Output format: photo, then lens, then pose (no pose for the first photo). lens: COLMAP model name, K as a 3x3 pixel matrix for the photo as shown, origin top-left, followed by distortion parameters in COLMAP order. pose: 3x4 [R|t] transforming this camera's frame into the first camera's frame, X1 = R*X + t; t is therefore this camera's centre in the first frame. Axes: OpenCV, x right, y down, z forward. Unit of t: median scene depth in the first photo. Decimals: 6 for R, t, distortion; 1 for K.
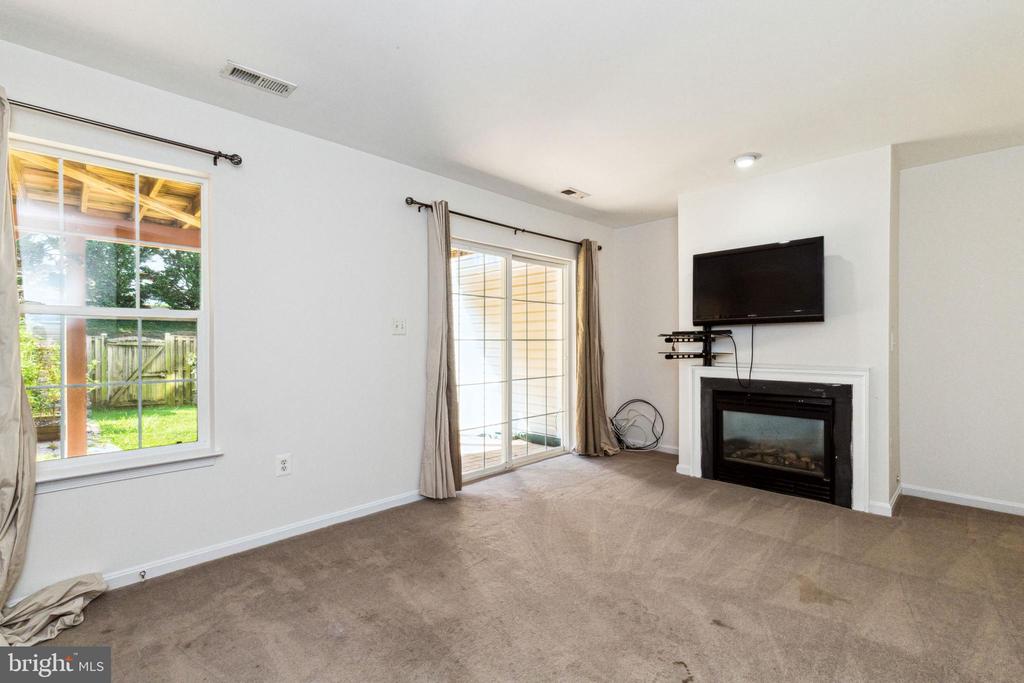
lens RADIAL K [[469.0, 0, 510.9], [0, 469.0, 342.2], [0, 0, 1]] dist [0.000830, -0.000068]
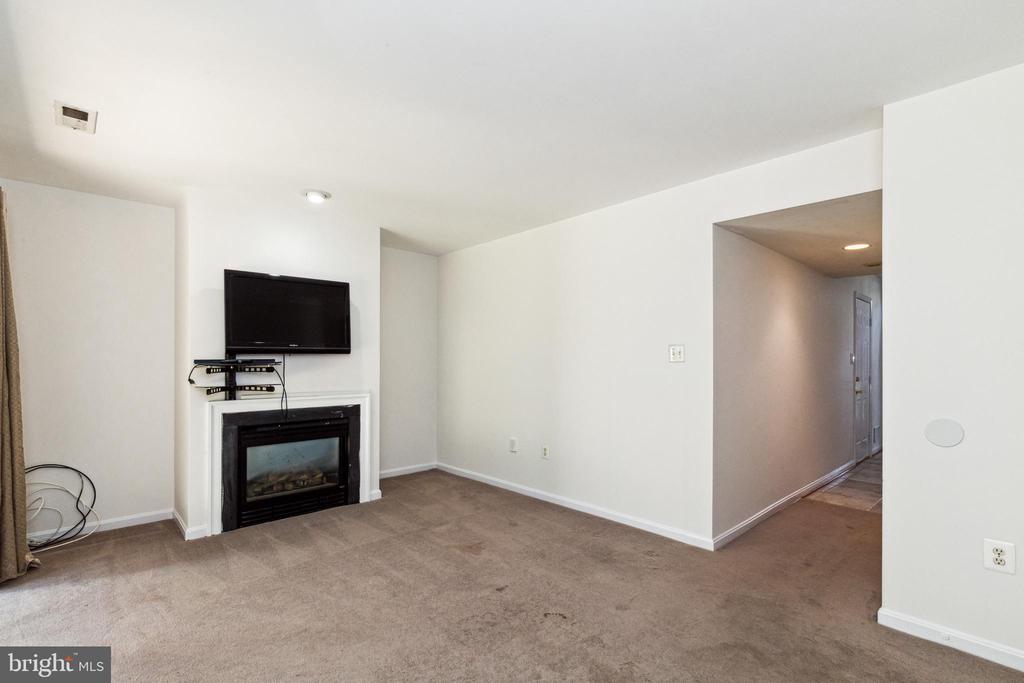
lens RADIAL K [[469.0, 0, 495.1], [0, 469.0, 362.1], [0, 0, 1]] dist [0.000830, -0.000068]
pose [[0.036842, 0.007585, 0.999292, -0.496031], [0.006333, 0.999949, -0.007824, -0.011022], [-0.999301, 0.006617, 0.036792, 0.556135]]
